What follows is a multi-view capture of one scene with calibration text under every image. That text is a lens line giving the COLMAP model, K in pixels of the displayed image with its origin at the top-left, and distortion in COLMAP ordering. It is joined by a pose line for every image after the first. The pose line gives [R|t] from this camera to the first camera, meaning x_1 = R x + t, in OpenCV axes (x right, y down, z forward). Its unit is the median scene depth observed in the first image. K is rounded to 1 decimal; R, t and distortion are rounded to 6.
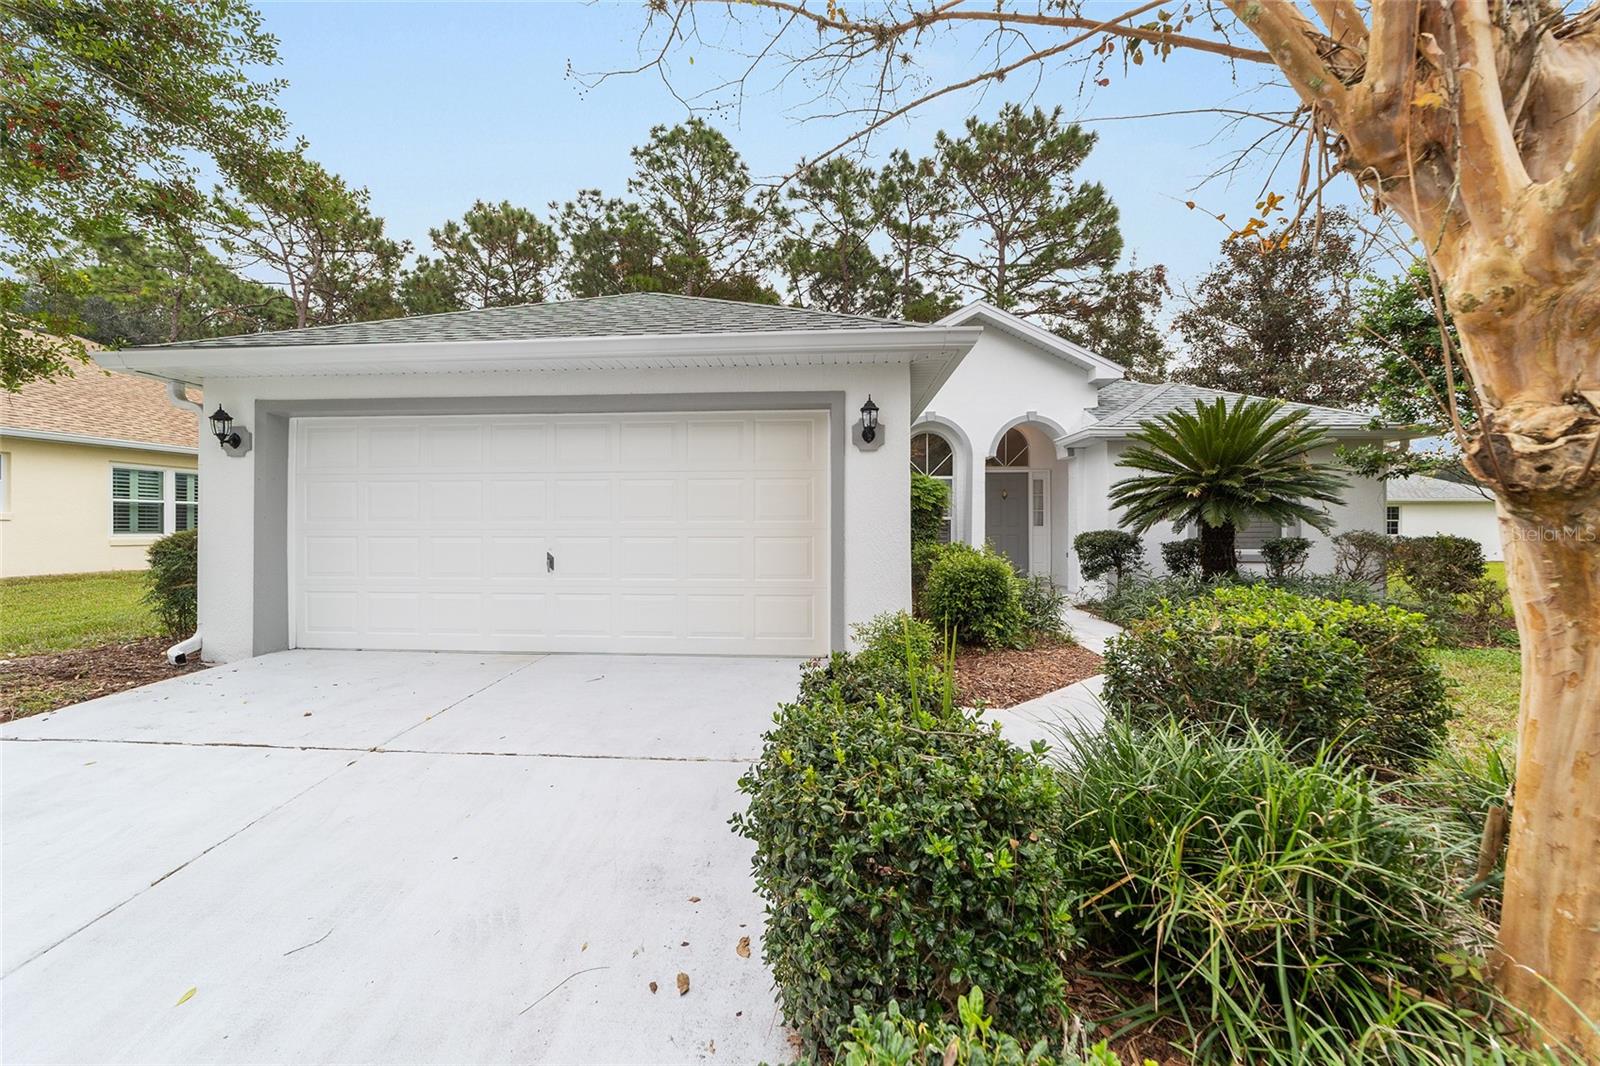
lens RADIAL K [[614.2, 0, 789.0], [0, 614.2, 528.4], [0, 0, 1]] dist [-0.018330, 0.008897]
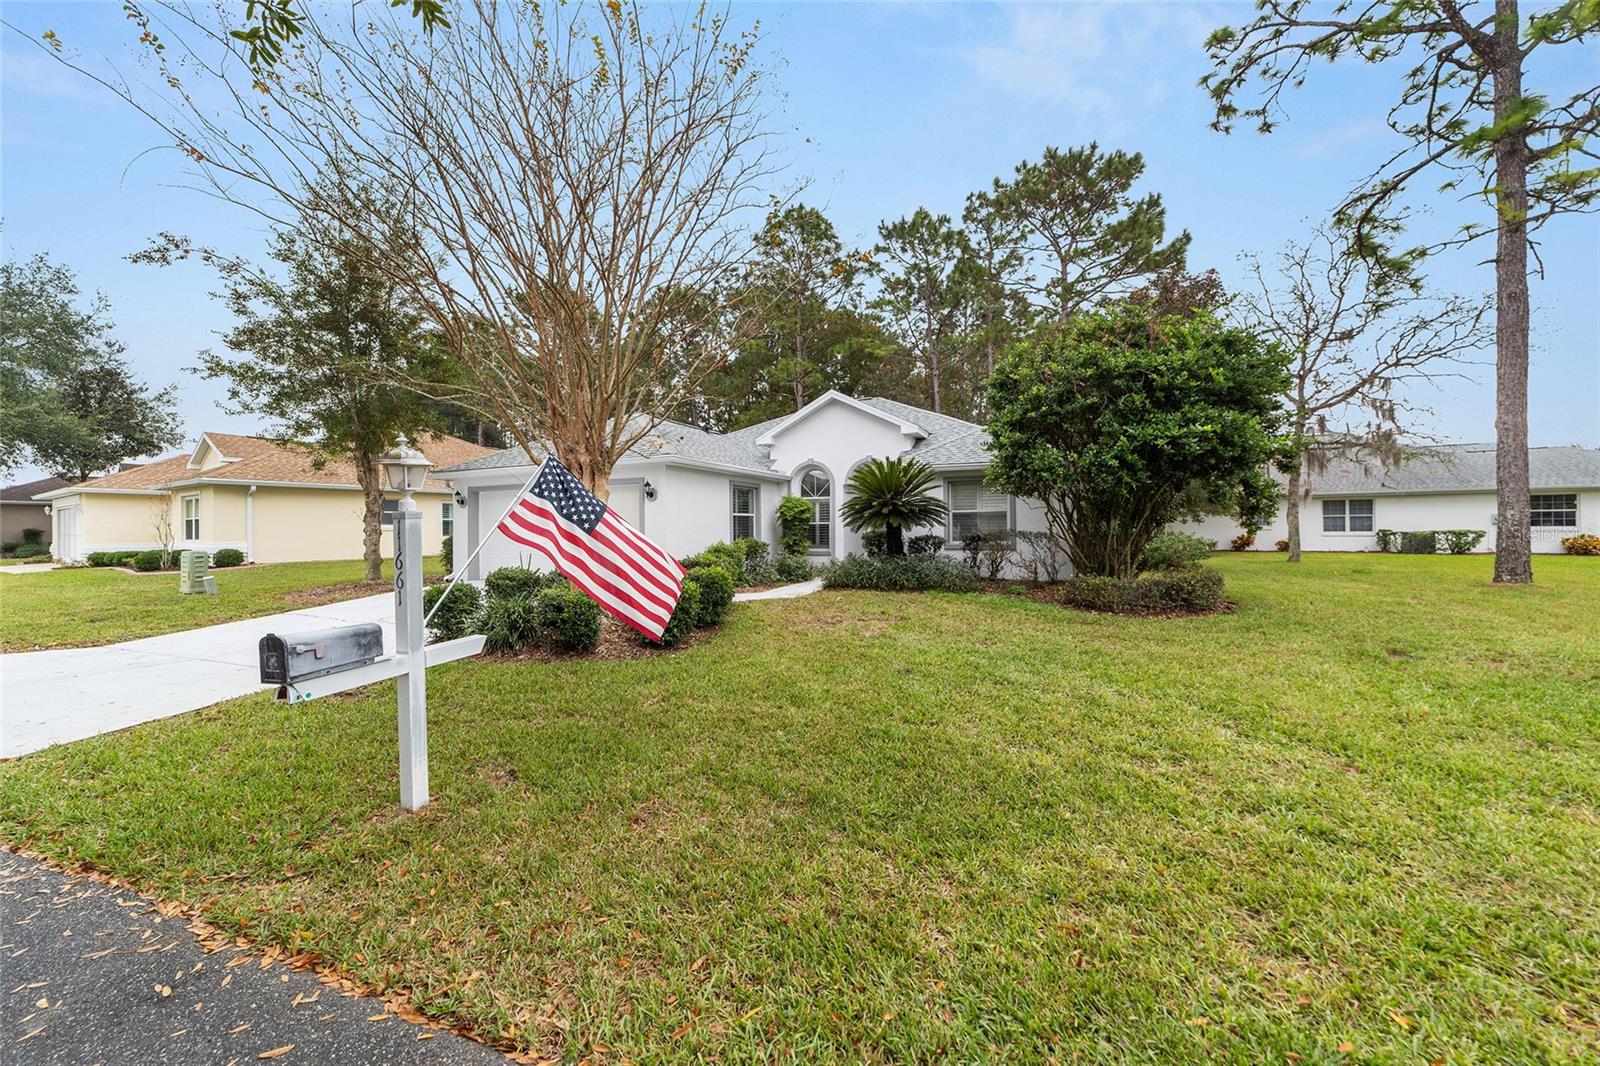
lens RADIAL K [[614.2, 0, 789.0], [0, 614.2, 528.4], [0, 0, 1]] dist [-0.018330, 0.008897]
pose [[0.938517, -0.011353, -0.345046, 0.274090], [0.012080, 0.999927, -0.000044, -0.001606], [0.345021, -0.004127, 0.938586, -0.207901]]
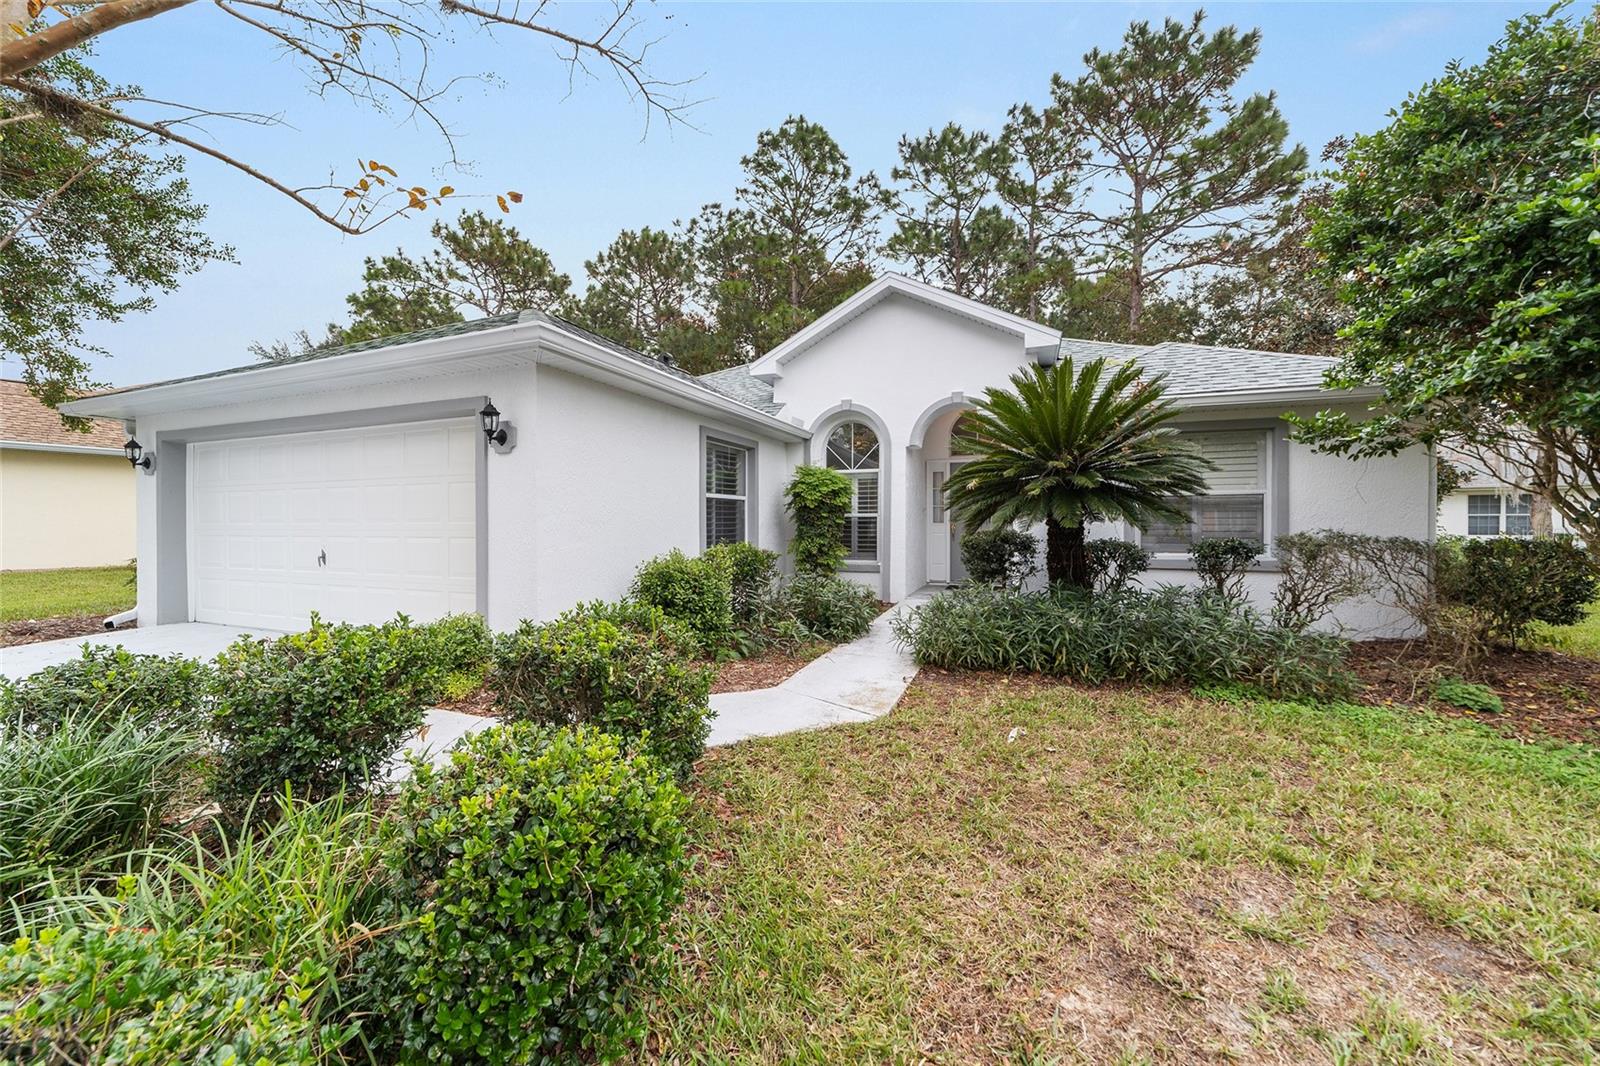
lens RADIAL K [[618.5, 0, 786.1], [0, 618.5, 524.3], [0, 0, 1]] dist [-0.019907, 0.009049]
pose [[0.948080, -0.000337, -0.318031, 0.162430], [0.001079, 0.999997, 0.002158, -0.001955], [0.318029, -0.002390, 0.948078, 0.033820]]
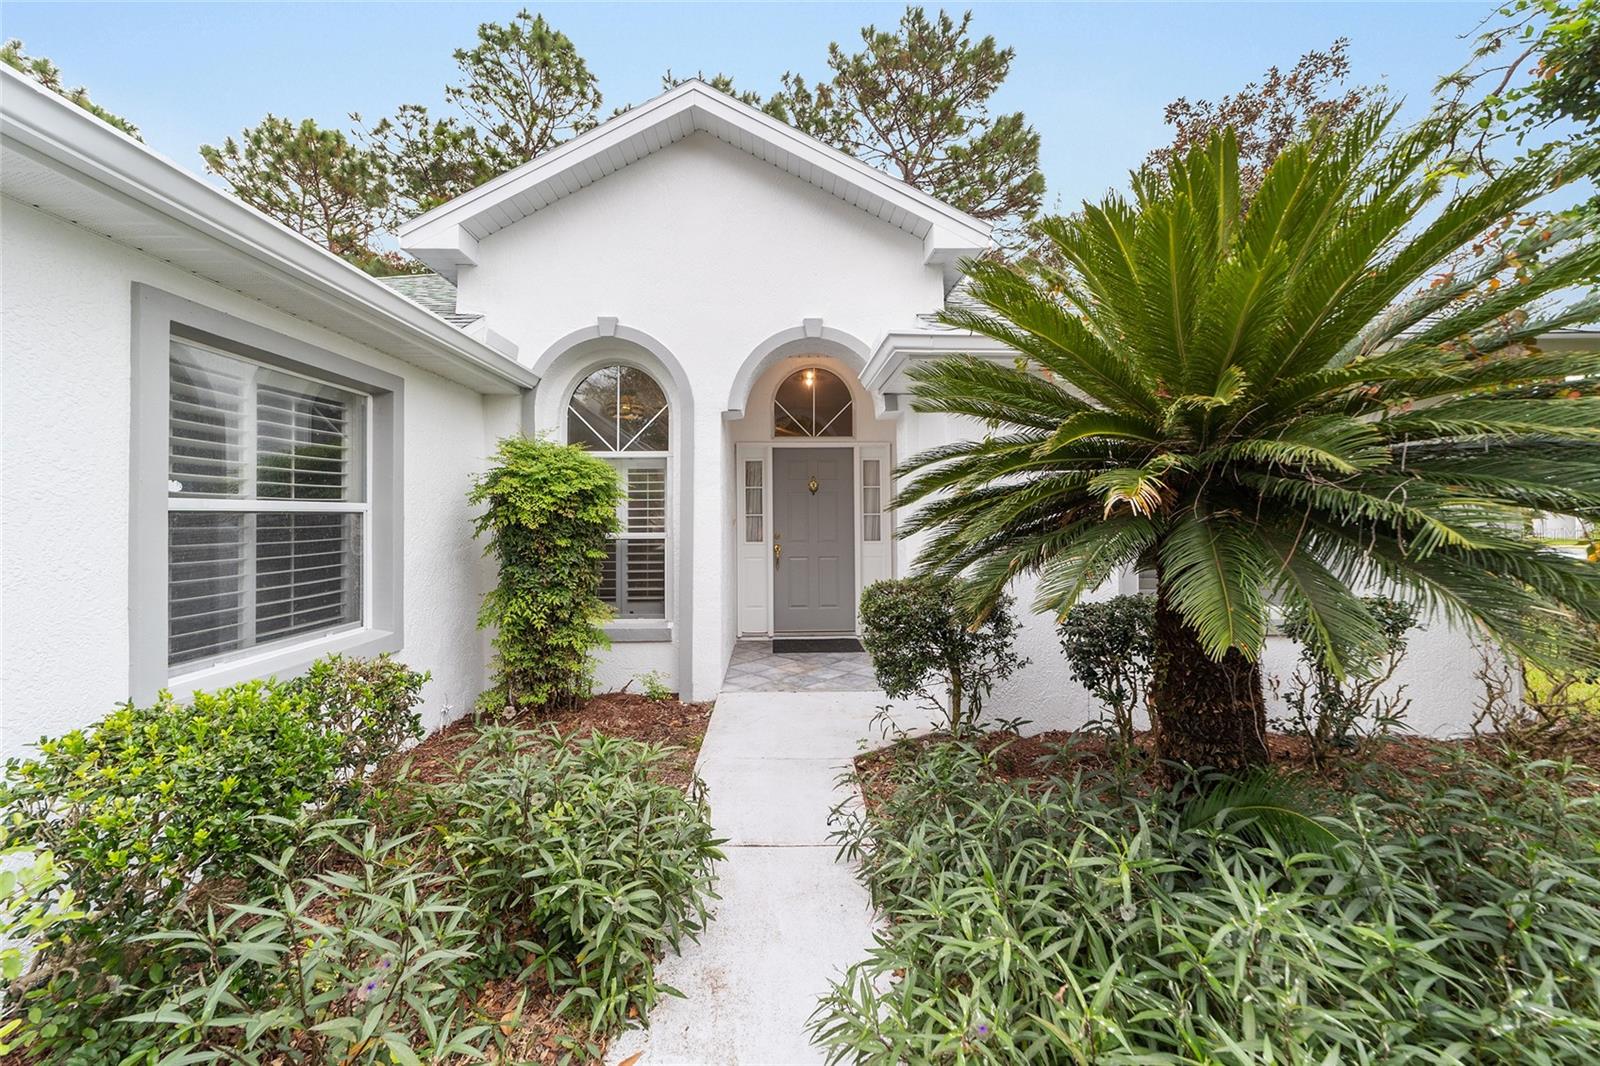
lens RADIAL K [[618.3, 0, 793.6], [0, 618.3, 508.4], [0, 0, 1]] dist [-0.006354, 0.000235]
pose [[0.996279, -0.004676, 0.086064, 0.123322], [0.005791, 0.999902, -0.012720, -0.012212], [-0.085996, 0.013172, 0.996208, 0.186223]]
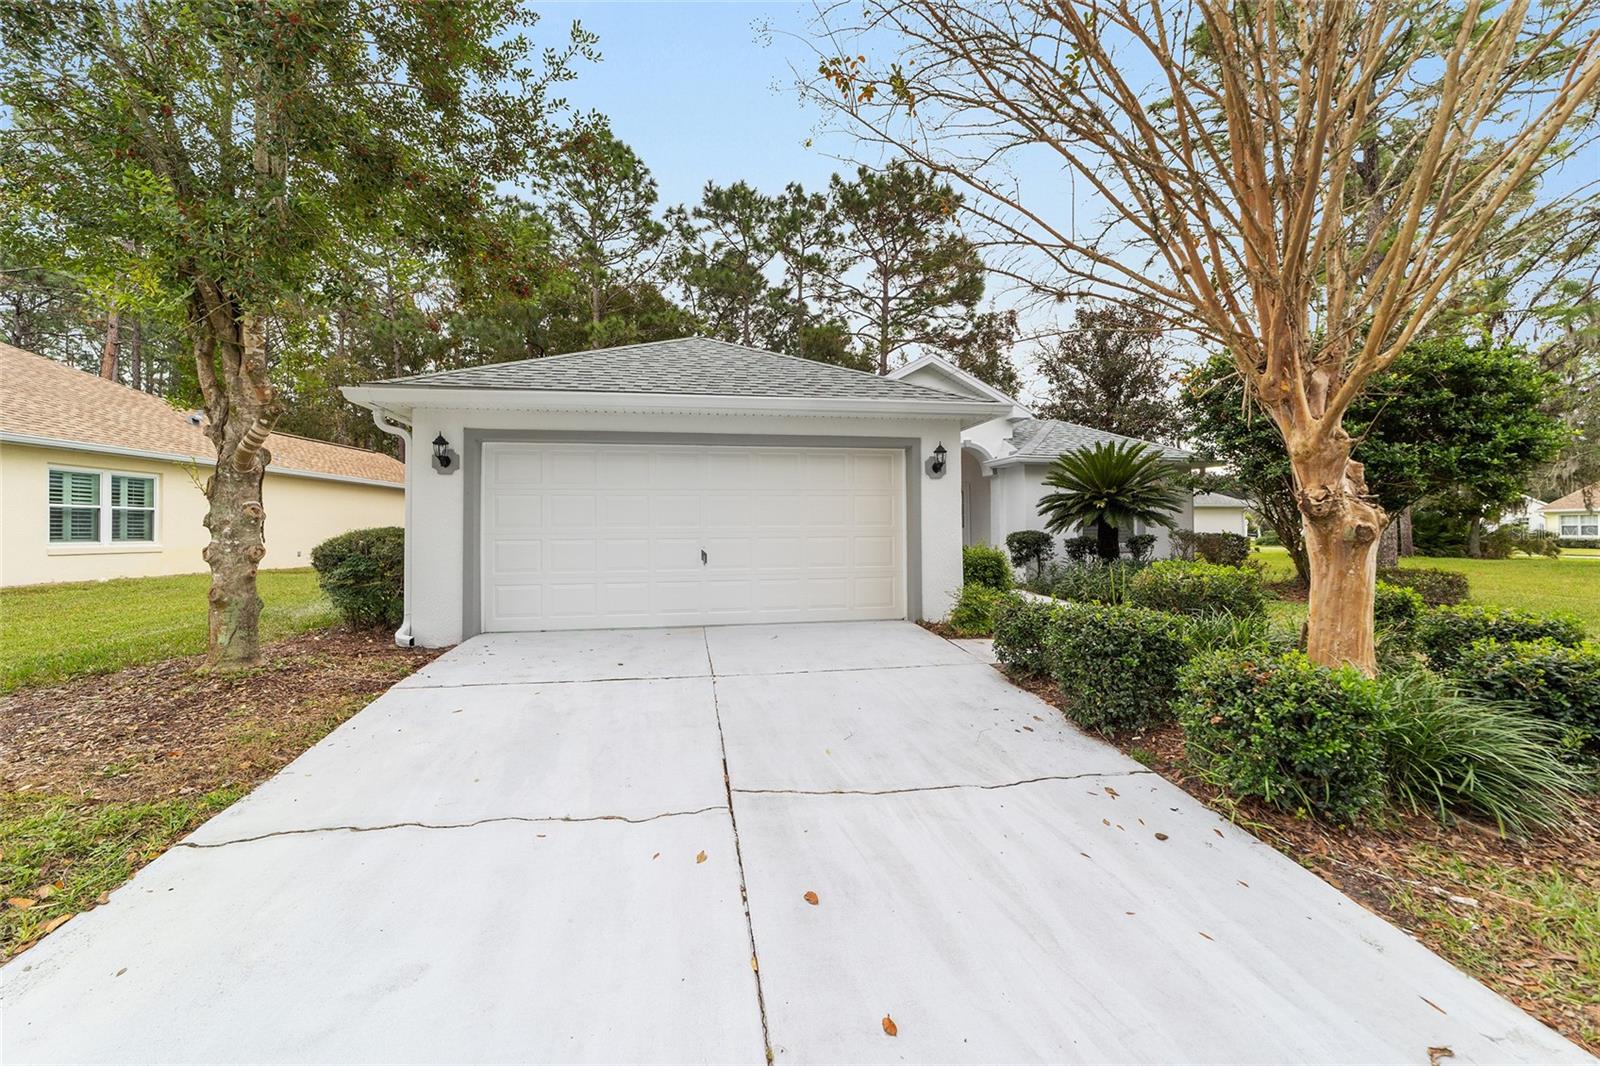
lens RADIAL K [[620.1, 0, 791.7], [0, 620.1, 523.7], [0, 0, 1]] dist [-0.018315, 0.009041]
pose [[0.970538, -0.004352, 0.240910, -0.104592], [0.007196, 0.999914, -0.010925, -0.000353], [-0.240842, 0.012336, 0.970486, -0.068988]]
